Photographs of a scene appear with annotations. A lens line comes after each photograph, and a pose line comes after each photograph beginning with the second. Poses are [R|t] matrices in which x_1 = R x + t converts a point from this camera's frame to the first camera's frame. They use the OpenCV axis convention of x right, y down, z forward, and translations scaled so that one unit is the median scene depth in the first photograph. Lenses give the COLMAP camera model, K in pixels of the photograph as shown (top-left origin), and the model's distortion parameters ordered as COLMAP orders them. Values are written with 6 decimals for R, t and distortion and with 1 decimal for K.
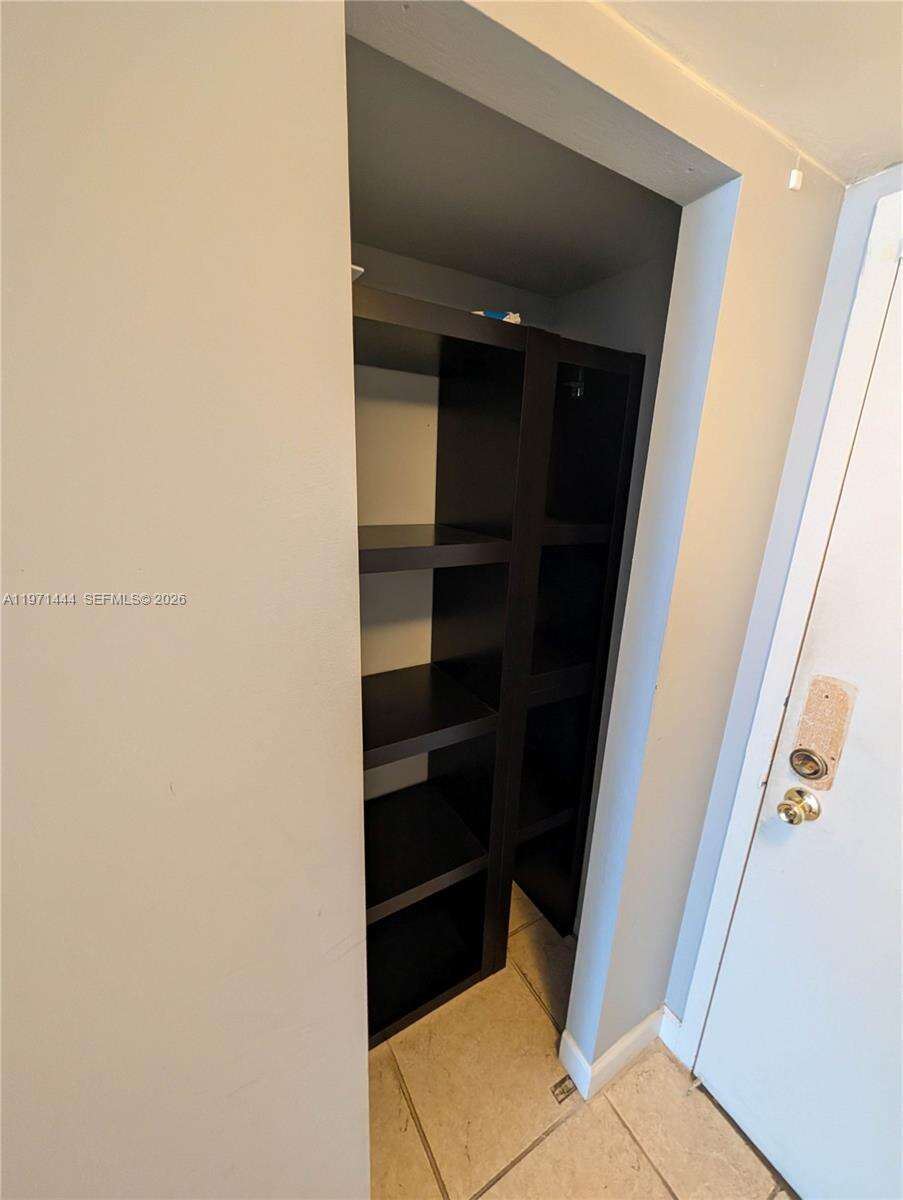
lens RADIAL K [[463.3, 0, 450.2], [0, 463.3, 600.8], [0, 0, 1]] dist [-0.002069, 0.001501]
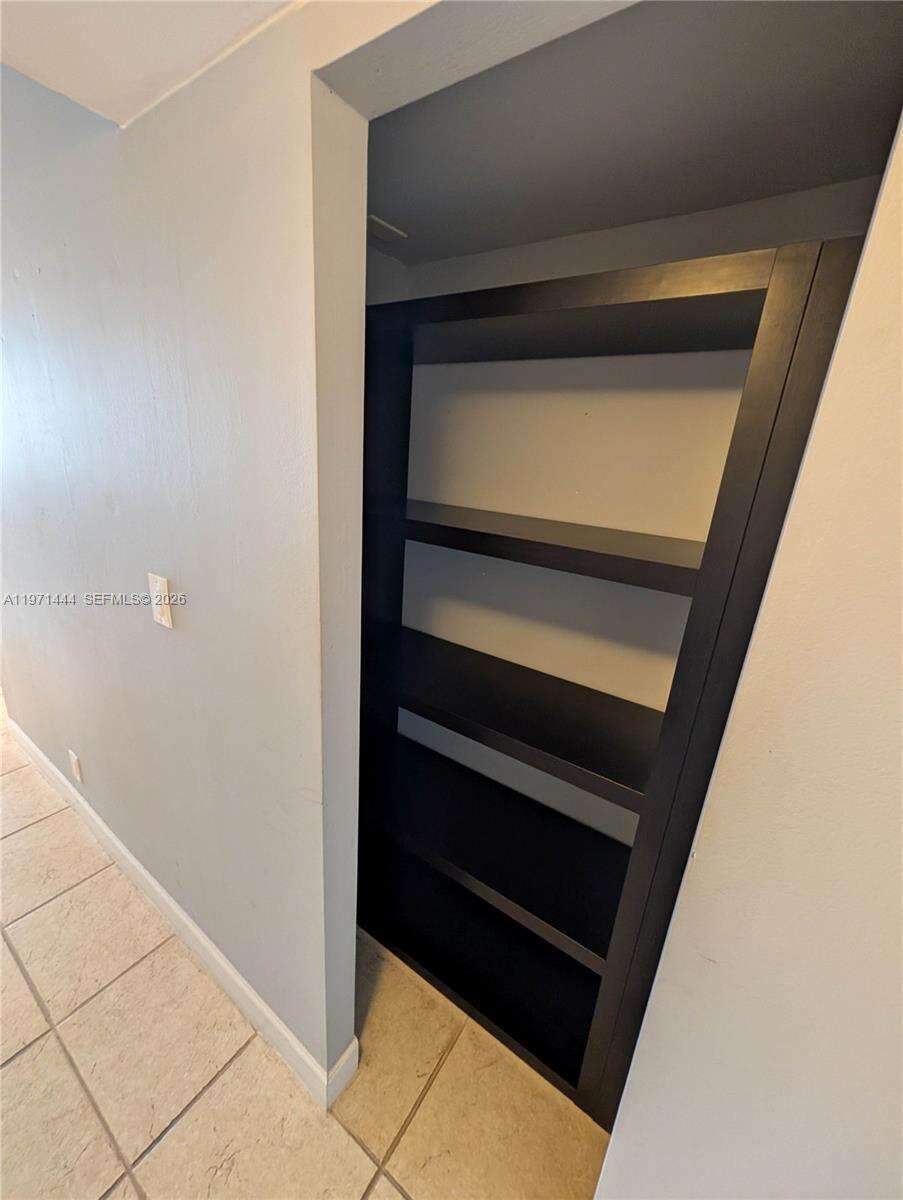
lens RADIAL K [[463.3, 0, 450.1], [0, 463.3, 600.4], [0, 0, 1]] dist [-0.002069, 0.001501]
pose [[0.429523, 0.271697, -0.861215, 0.468305], [-0.292820, 0.944043, 0.151786, -0.066462], [0.854264, 0.186985, 0.485047, 0.284882]]
